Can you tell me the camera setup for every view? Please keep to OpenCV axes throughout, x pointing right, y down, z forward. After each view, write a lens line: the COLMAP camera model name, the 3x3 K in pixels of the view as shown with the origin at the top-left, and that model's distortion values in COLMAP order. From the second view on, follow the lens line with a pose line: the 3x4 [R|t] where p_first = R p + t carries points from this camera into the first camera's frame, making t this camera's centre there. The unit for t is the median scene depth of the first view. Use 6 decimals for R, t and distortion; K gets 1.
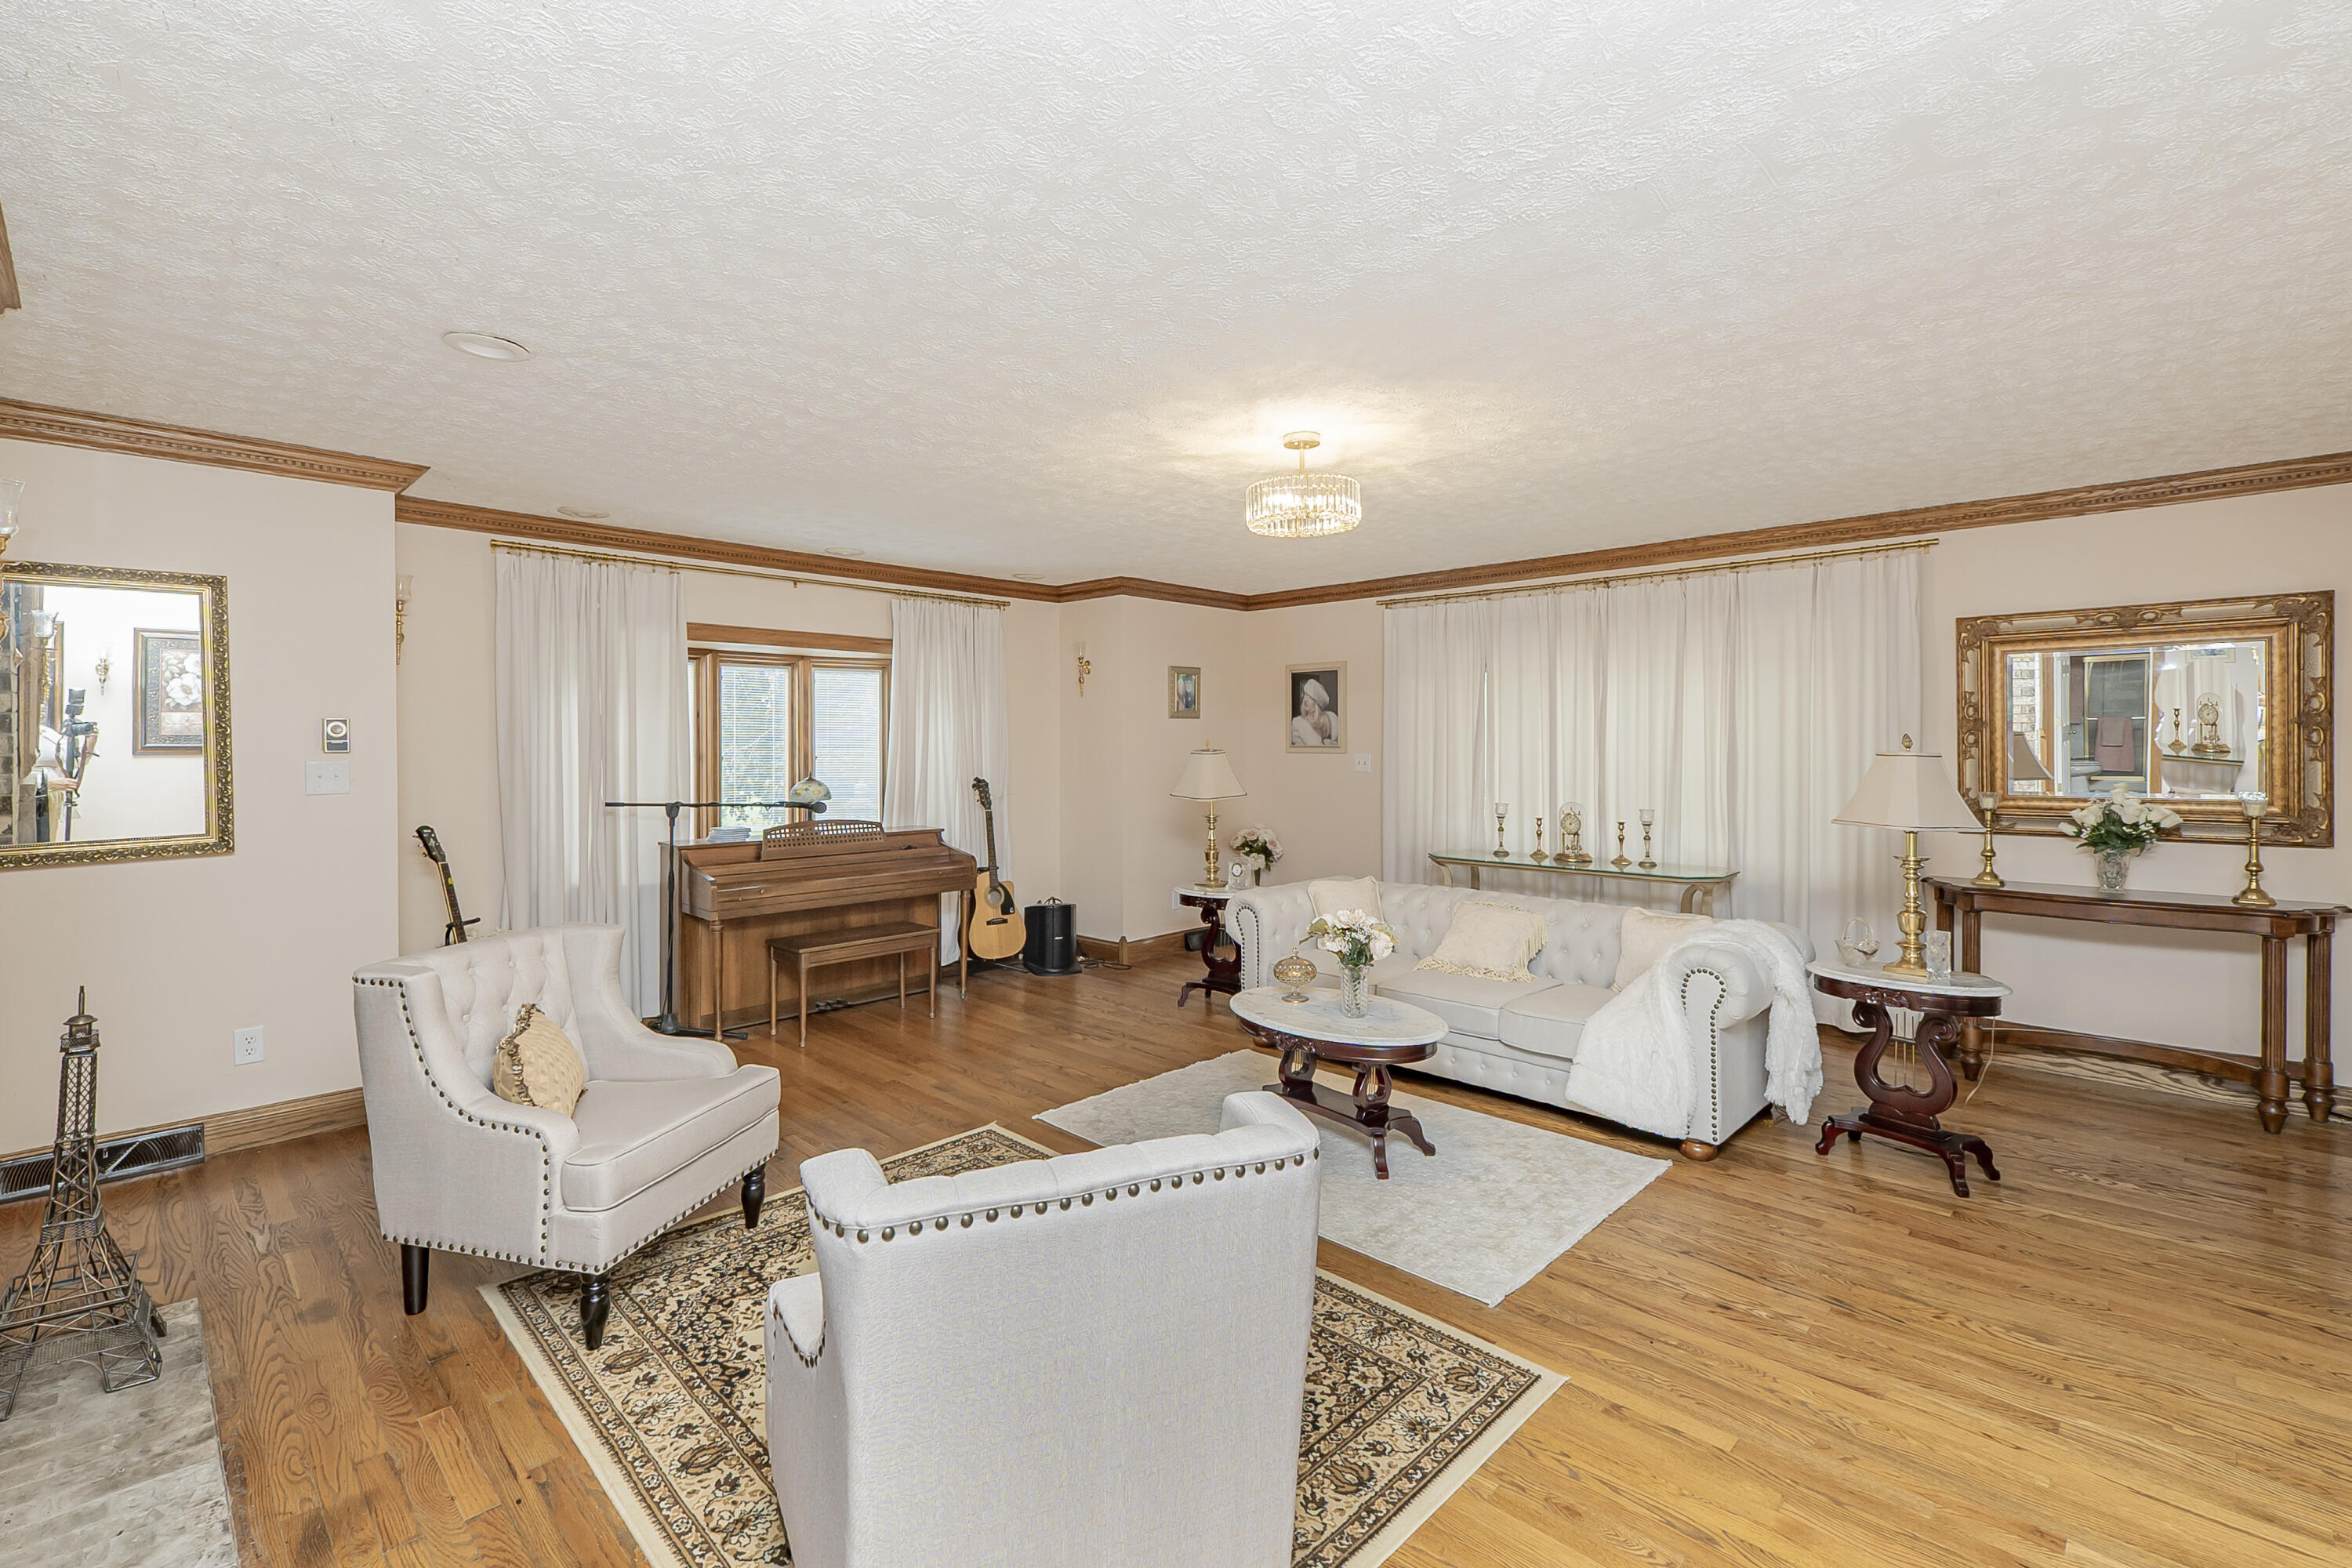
lens RADIAL K [[1007.0, 0, 1176.0], [0, 1007.0, 784.0], [0, 0, 1]] dist [0.000225, 0.000119]
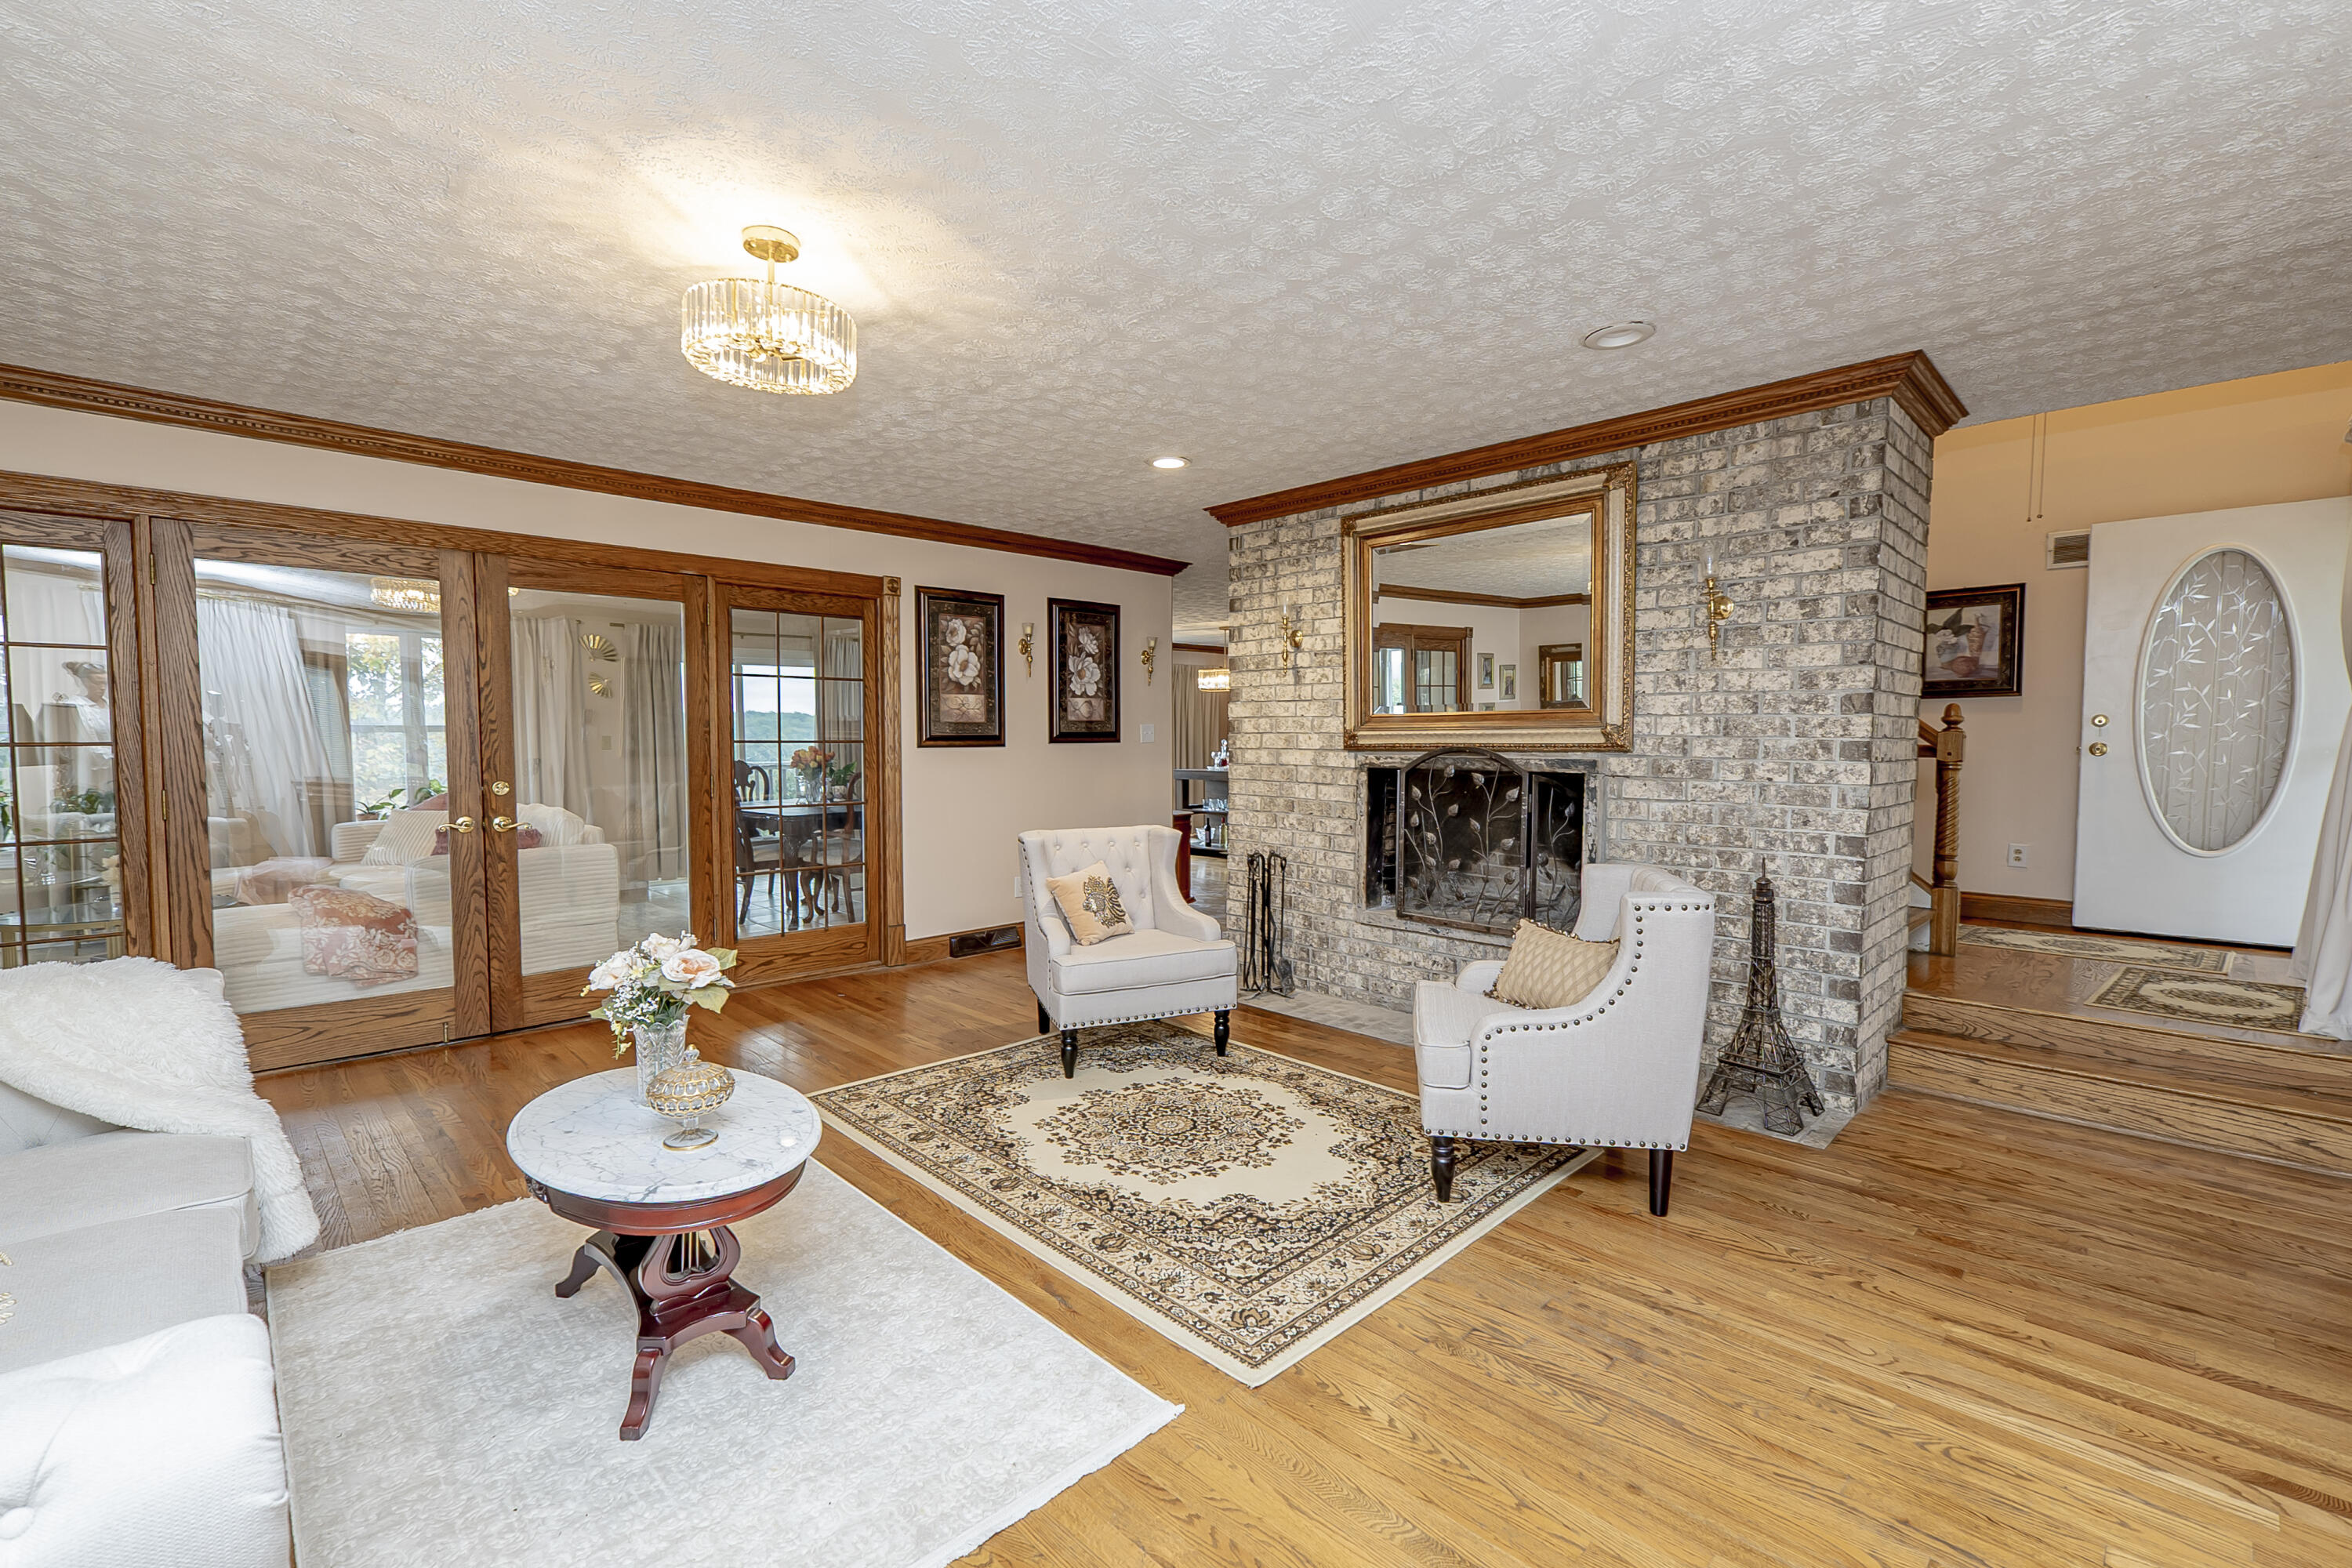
lens RADIAL K [[1007.0, 0, 1176.0], [0, 1007.0, 784.0], [0, 0, 1]] dist [0.000225, 0.000119]
pose [[-0.999568, -0.002801, 0.029252, -0.222184], [-0.000706, 0.997449, 0.071377, -0.014154], [-0.029377, 0.071325, -0.997020, 2.128623]]
